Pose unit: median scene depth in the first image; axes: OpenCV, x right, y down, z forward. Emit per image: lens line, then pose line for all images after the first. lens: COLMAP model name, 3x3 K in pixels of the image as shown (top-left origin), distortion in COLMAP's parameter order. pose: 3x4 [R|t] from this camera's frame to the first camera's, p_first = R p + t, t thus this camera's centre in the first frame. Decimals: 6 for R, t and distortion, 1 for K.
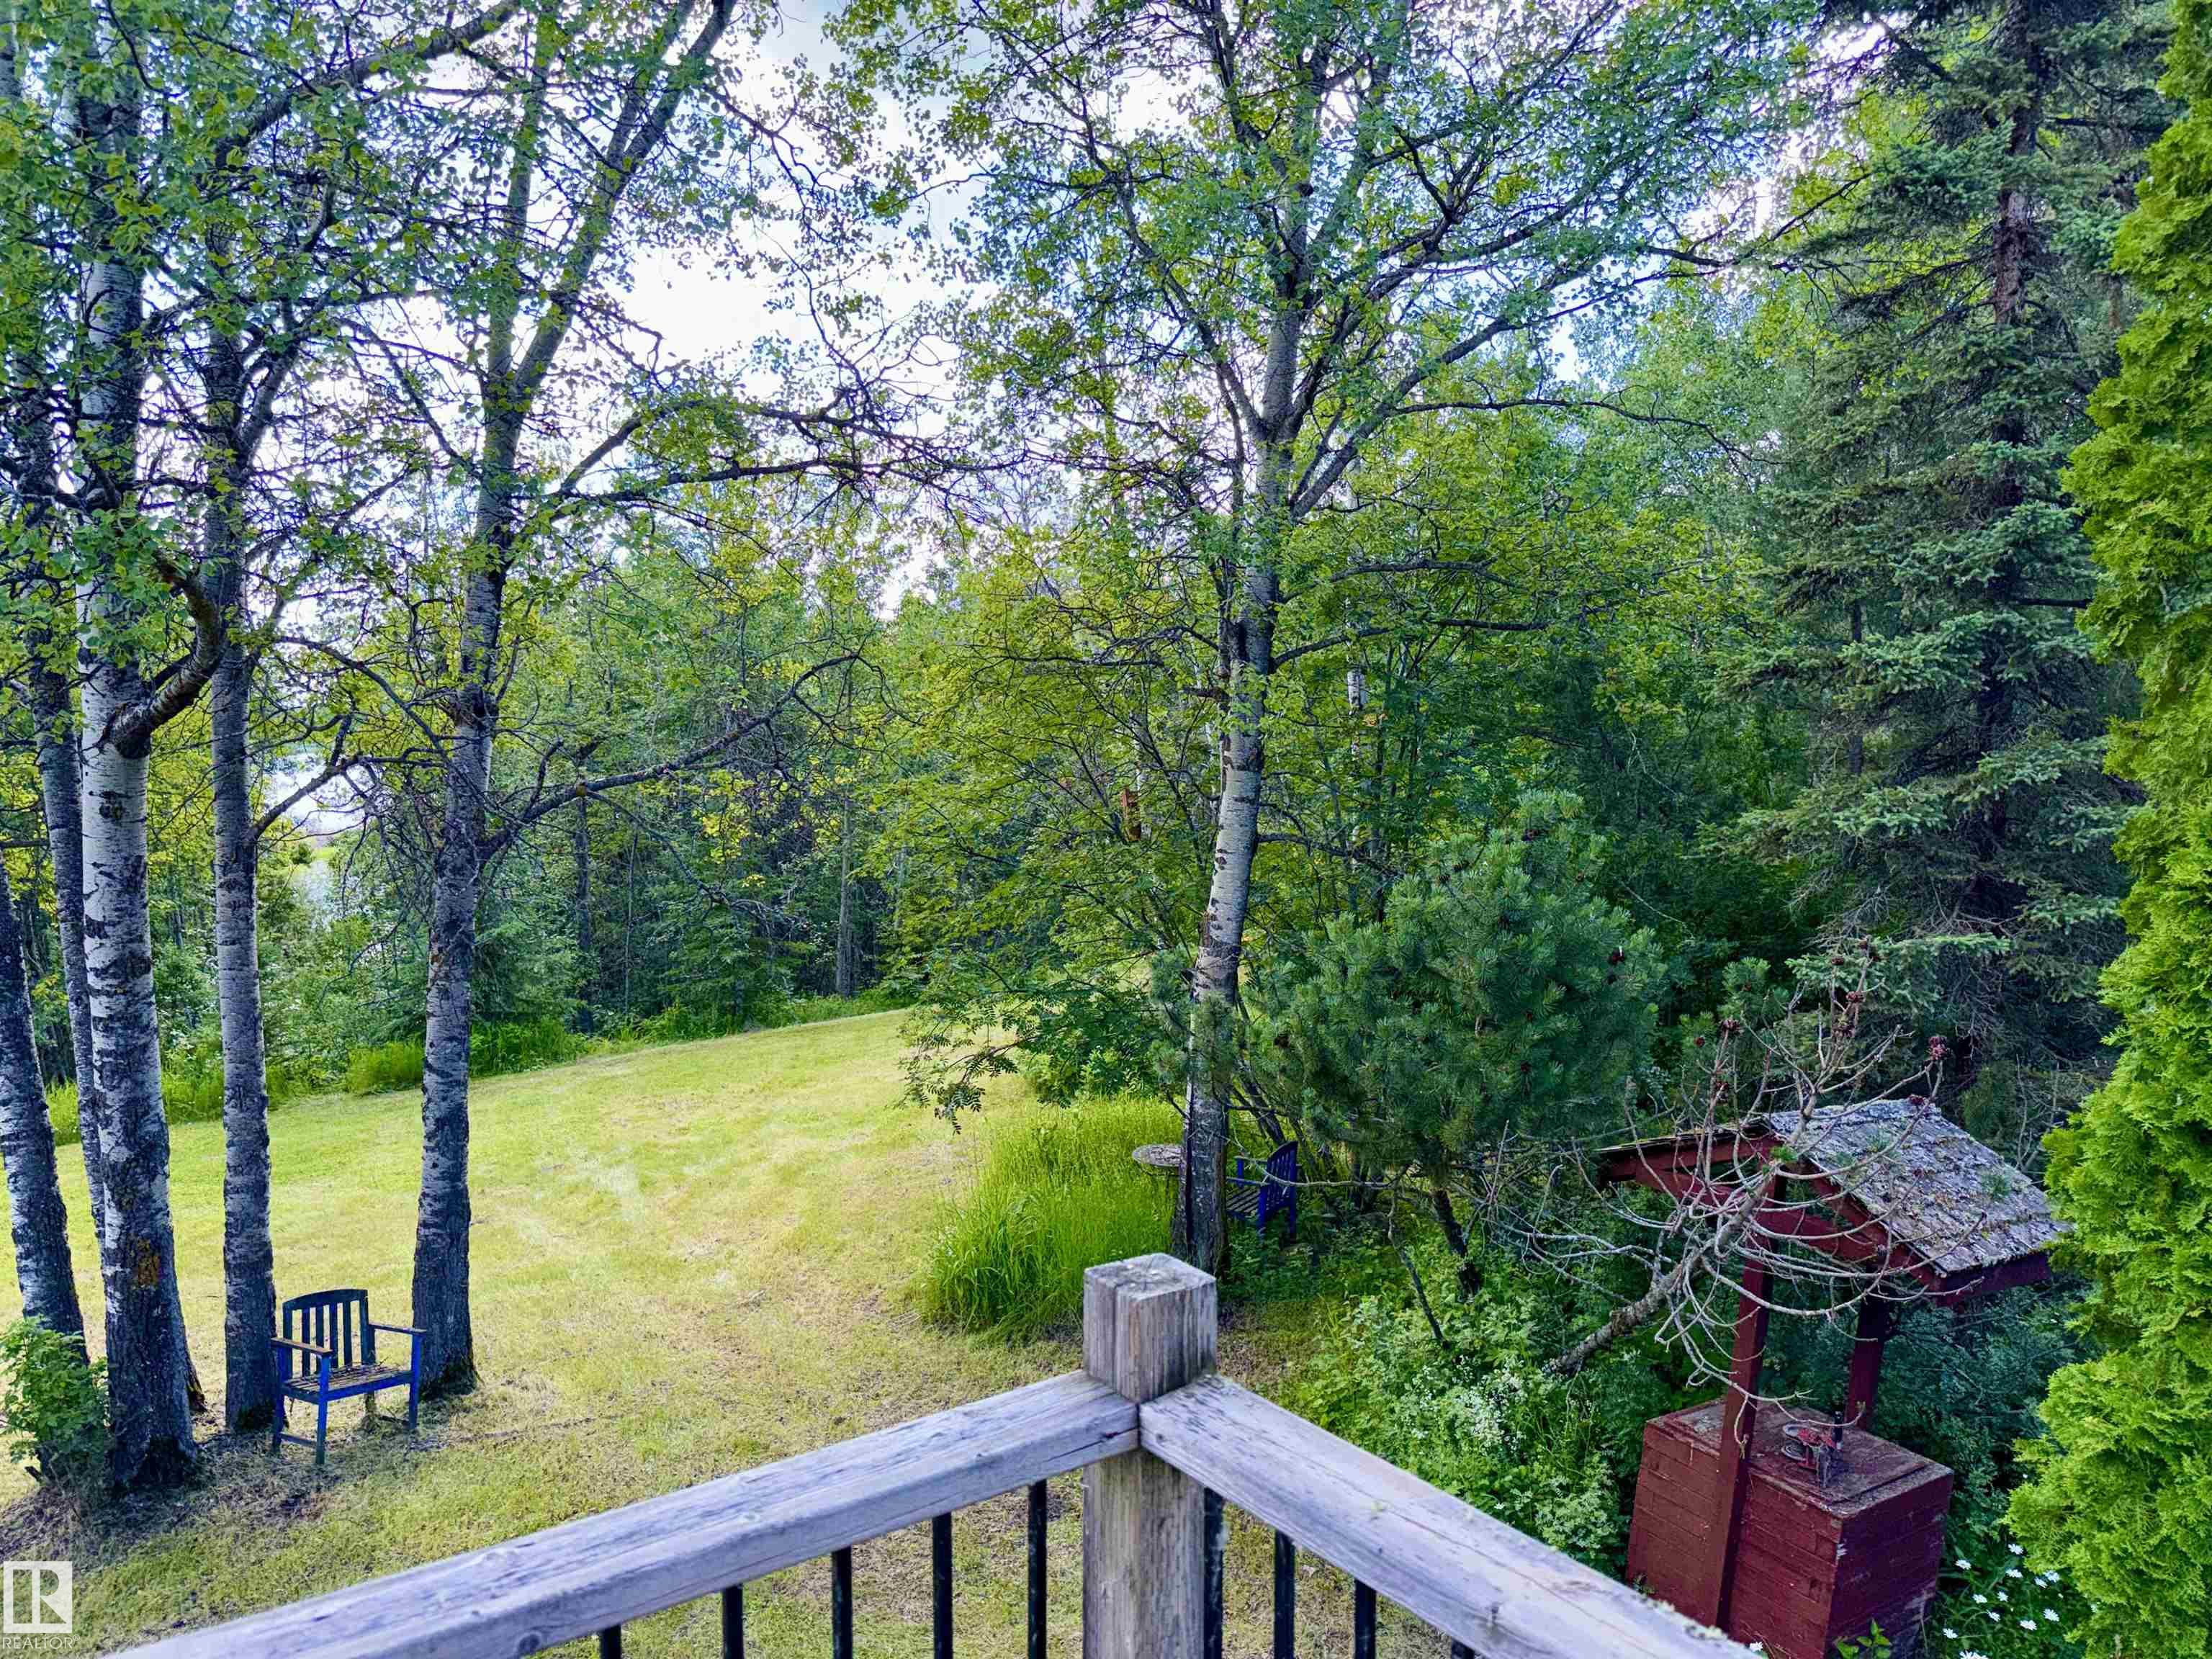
lens RADIAL K [[1552.0, 0, 1110.9], [0, 1552.0, 843.8], [0, 0, 1]] dist [0.007887, -0.004589]
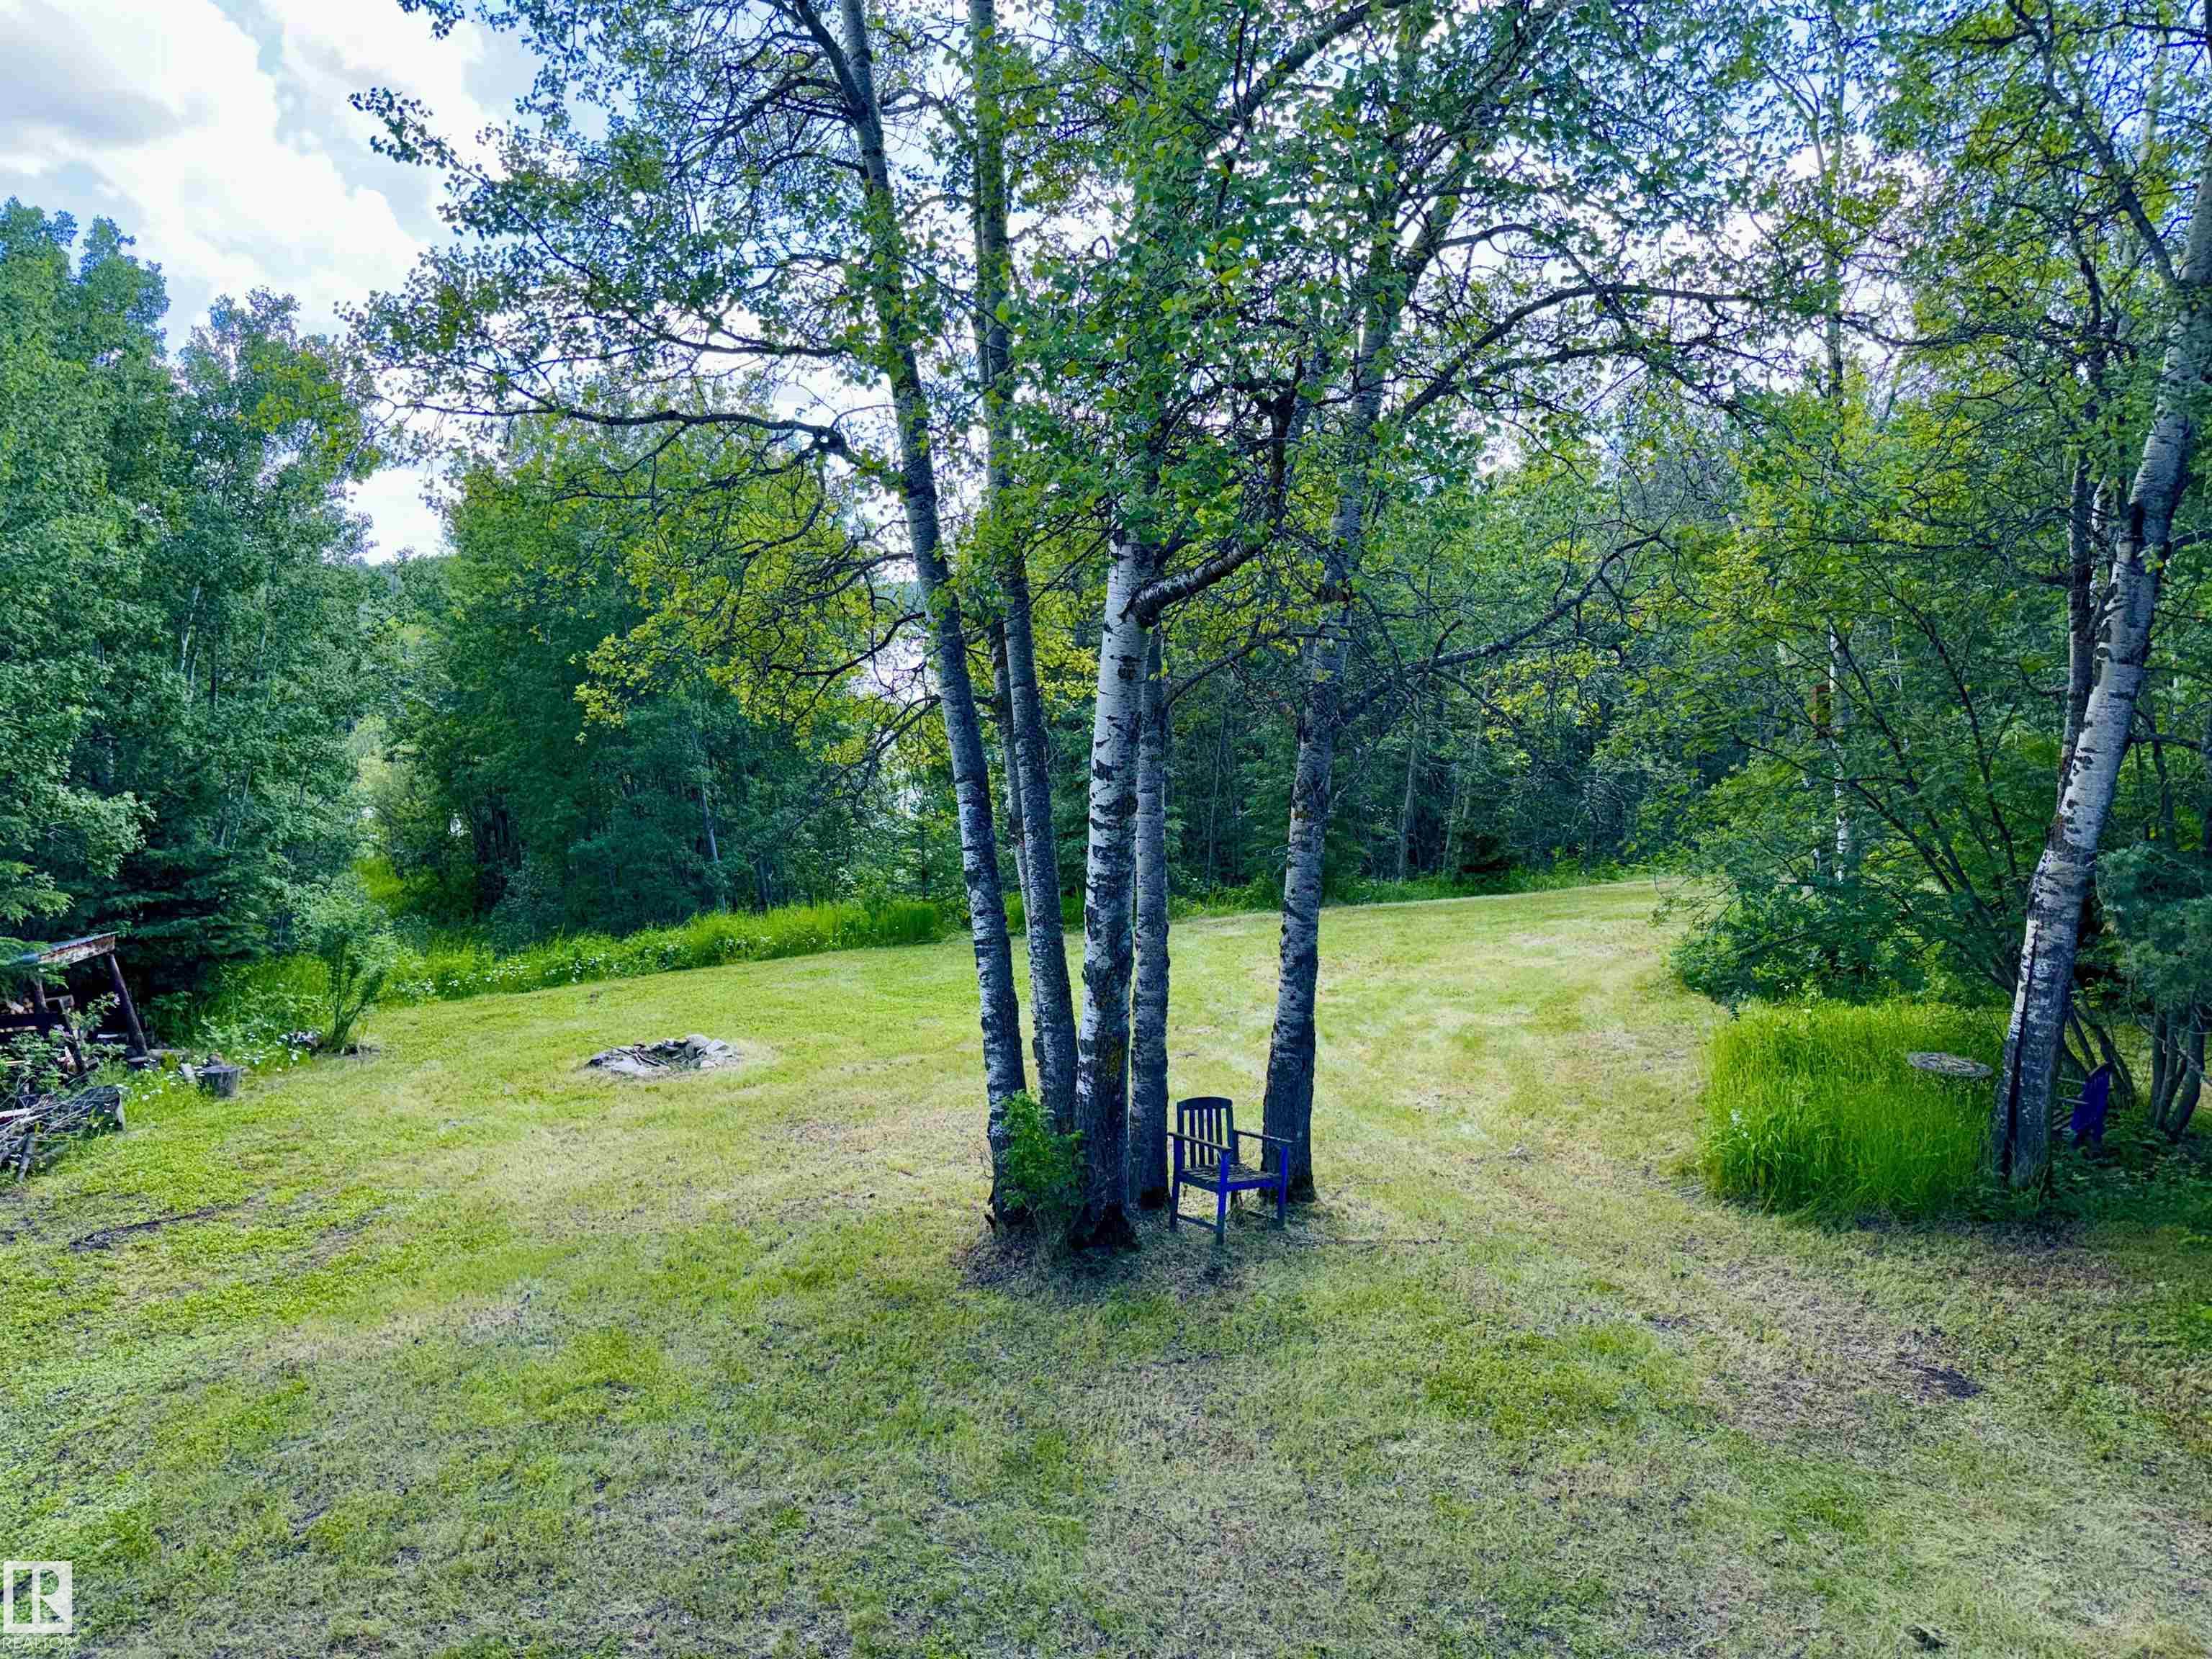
lens RADIAL K [[1539.3, 0, 1113.3], [0, 1539.3, 834.2], [0, 0, 1]] dist [0.094950, -0.122902]
pose [[0.957453, 0.060588, -0.282156, -0.230042], [-0.042973, 0.996745, 0.068212, 0.015911], [0.285371, -0.053185, 0.956940, -0.091622]]
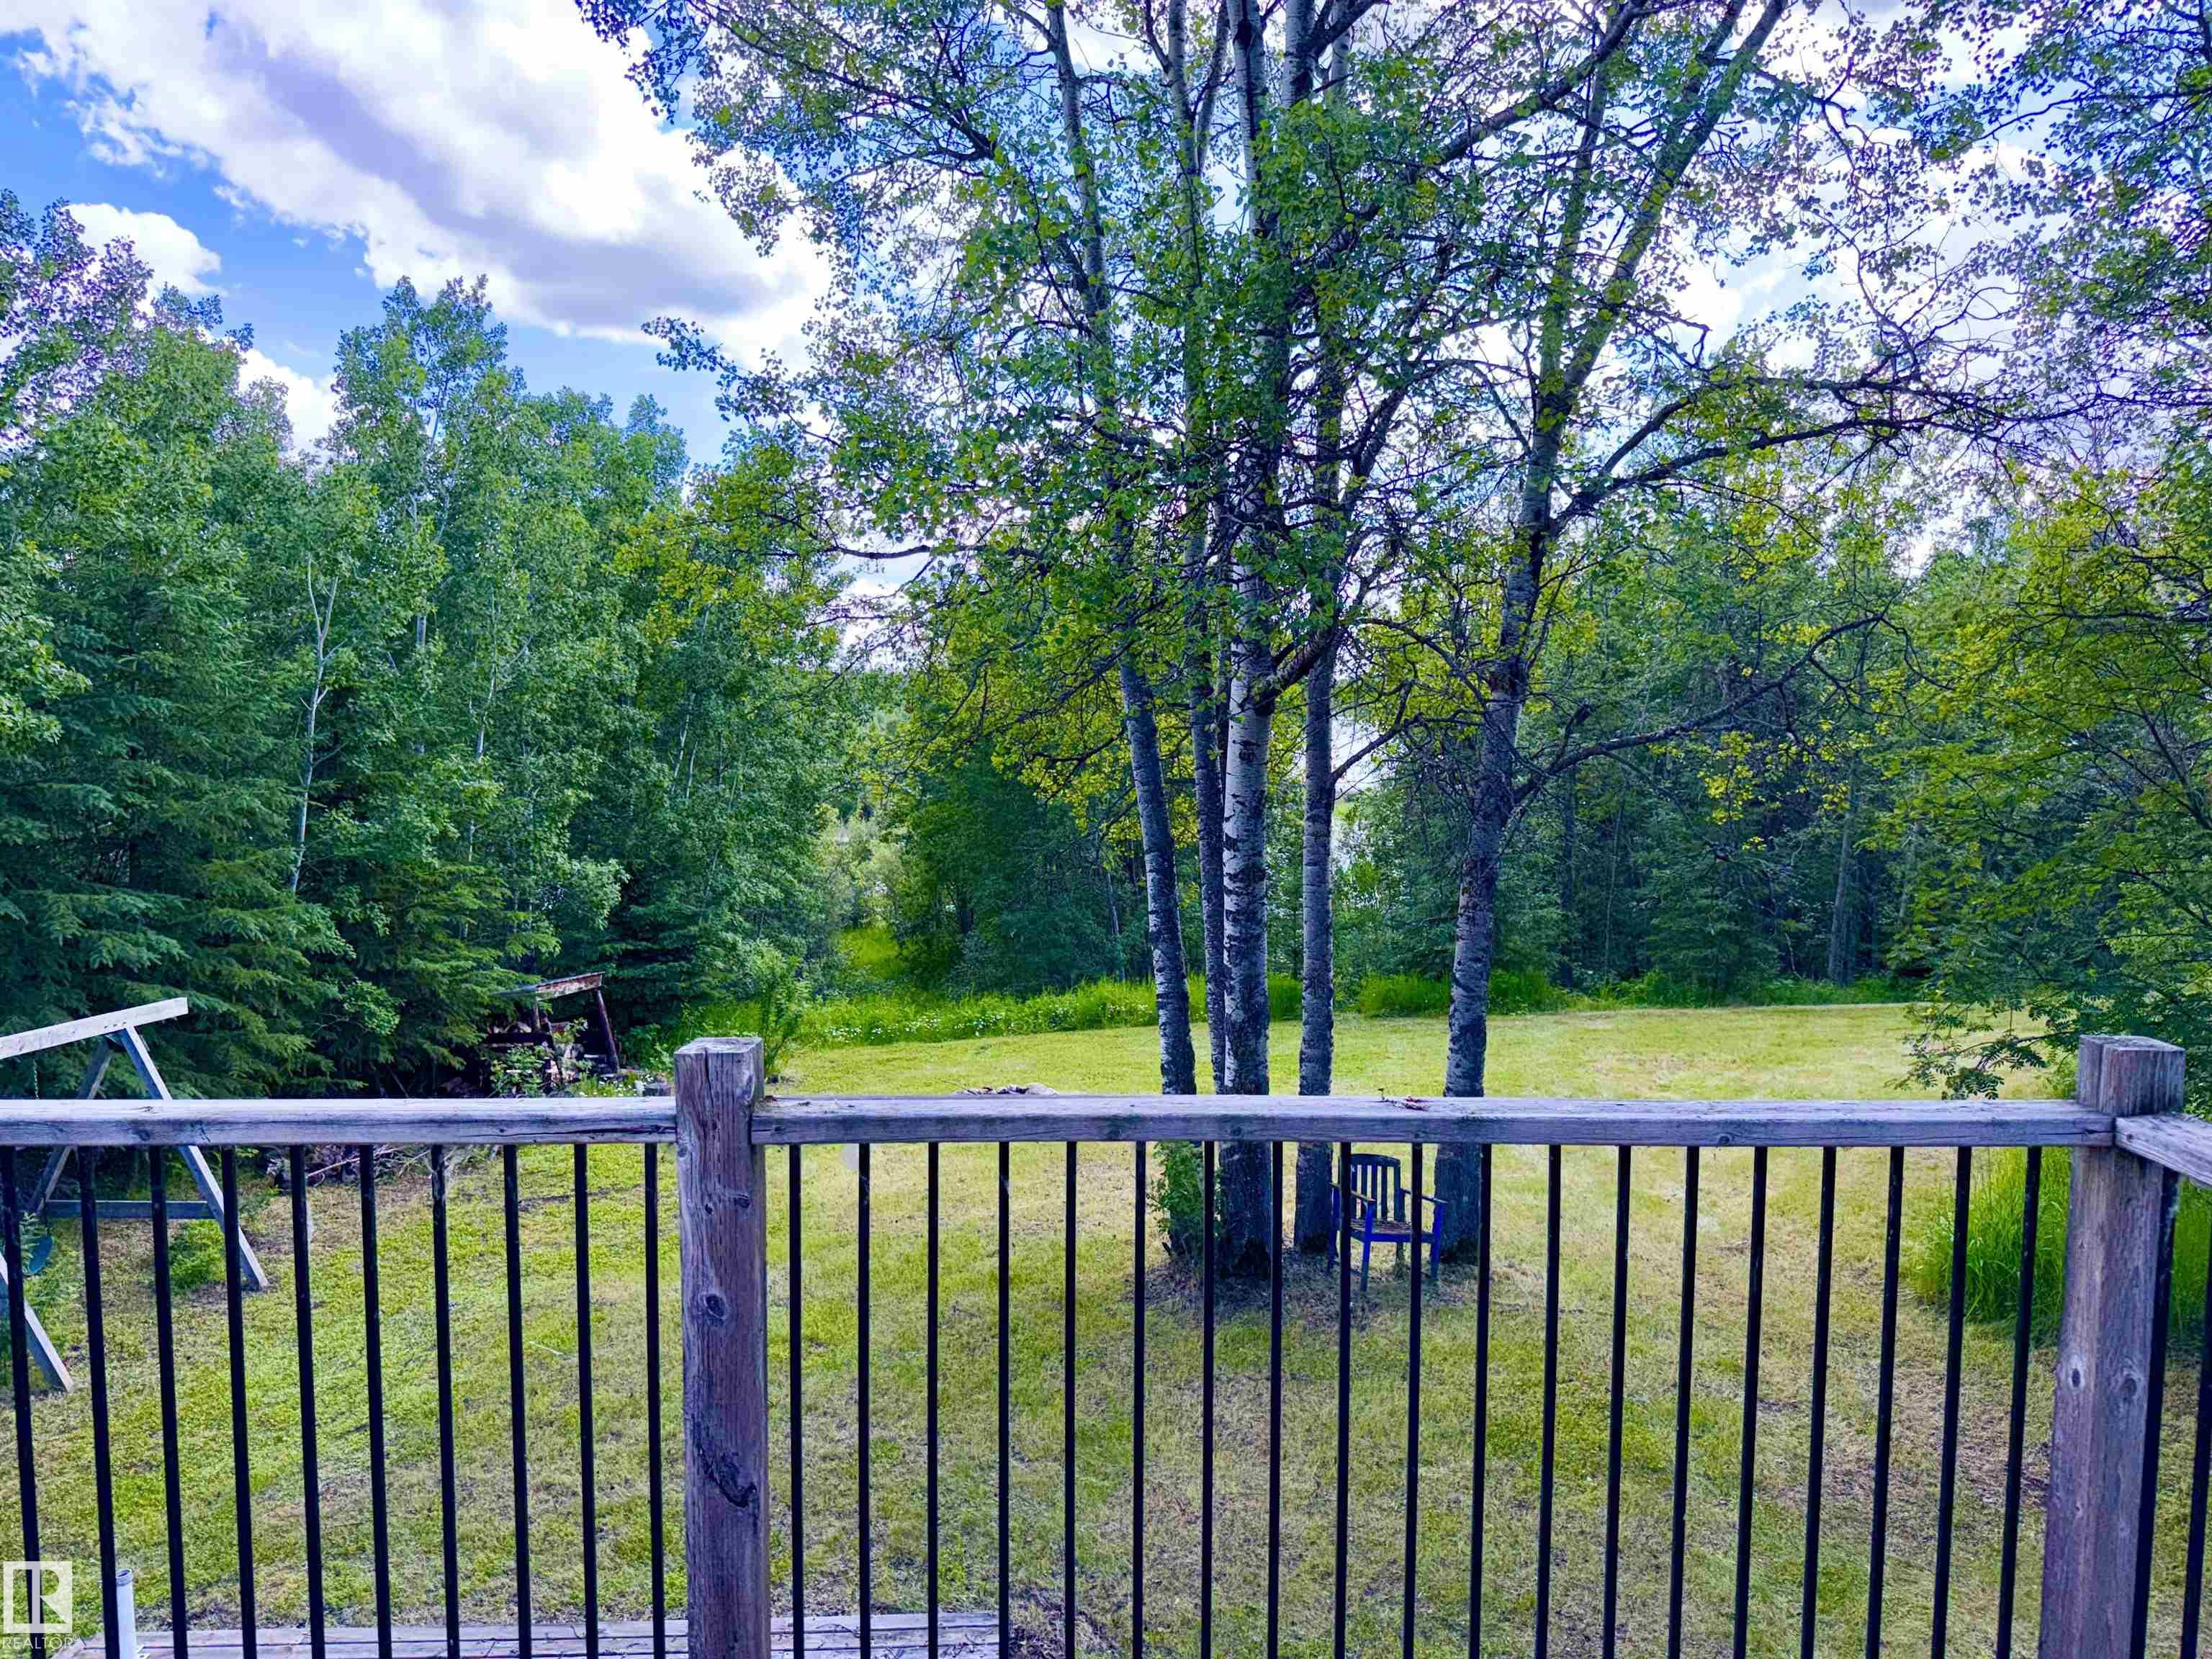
lens RADIAL K [[1552.0, 0, 1110.9], [0, 1552.0, 843.8], [0, 0, 1]] dist [0.007887, -0.004589]
pose [[0.818382, 0.056192, -0.571921, 0.008349], [-0.044865, 0.998418, 0.033898, 0.011177], [0.572921, -0.002083, 0.819608, -0.094913]]
